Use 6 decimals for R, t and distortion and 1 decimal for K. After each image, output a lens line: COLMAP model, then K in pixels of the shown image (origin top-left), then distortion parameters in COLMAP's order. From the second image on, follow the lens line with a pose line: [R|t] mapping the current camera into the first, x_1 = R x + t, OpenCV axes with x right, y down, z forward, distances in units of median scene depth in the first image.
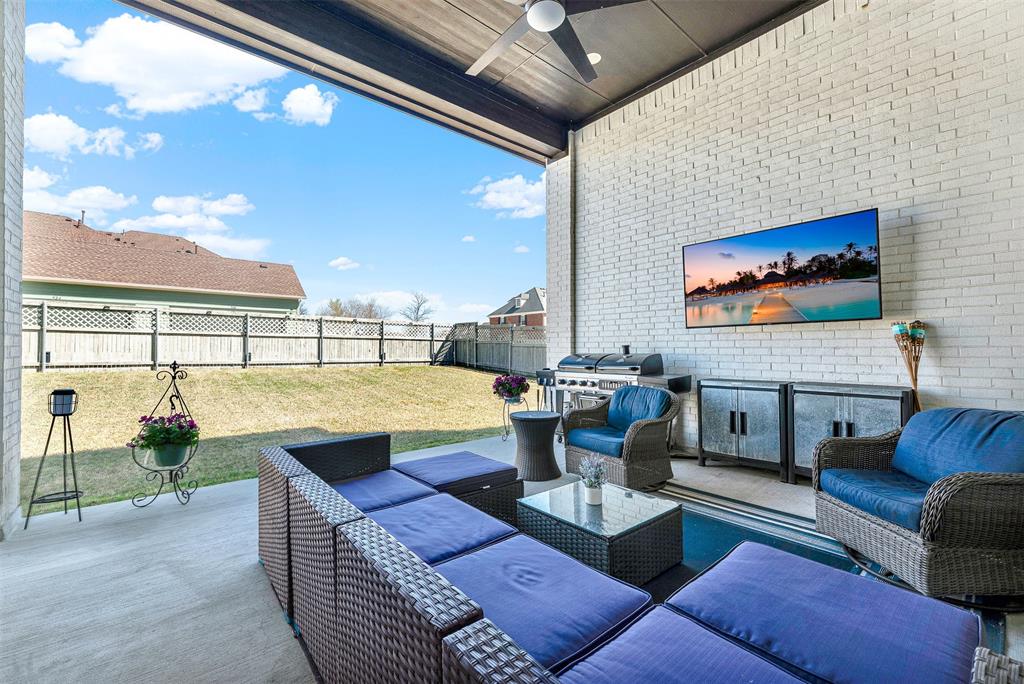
lens RADIAL K [[416.2, 0, 523.7], [0, 416.2, 349.0], [0, 0, 1]] dist [-0.001563, 0.000370]
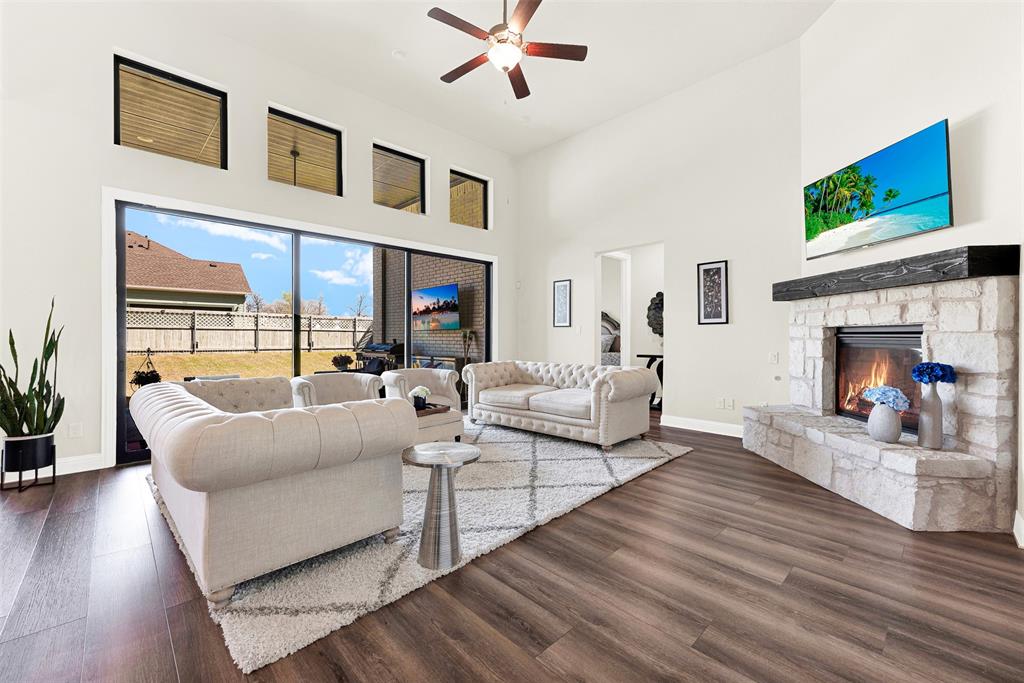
lens RADIAL K [[416.2, 0, 519.6], [0, 416.2, 334.6], [0, 0, 1]] dist [-0.001563, 0.000370]
pose [[0.997609, 0.000790, 0.069109, 0.257875], [-0.000328, 0.999977, -0.006702, -0.005563], [-0.069113, 0.006663, 0.997587, -0.364291]]
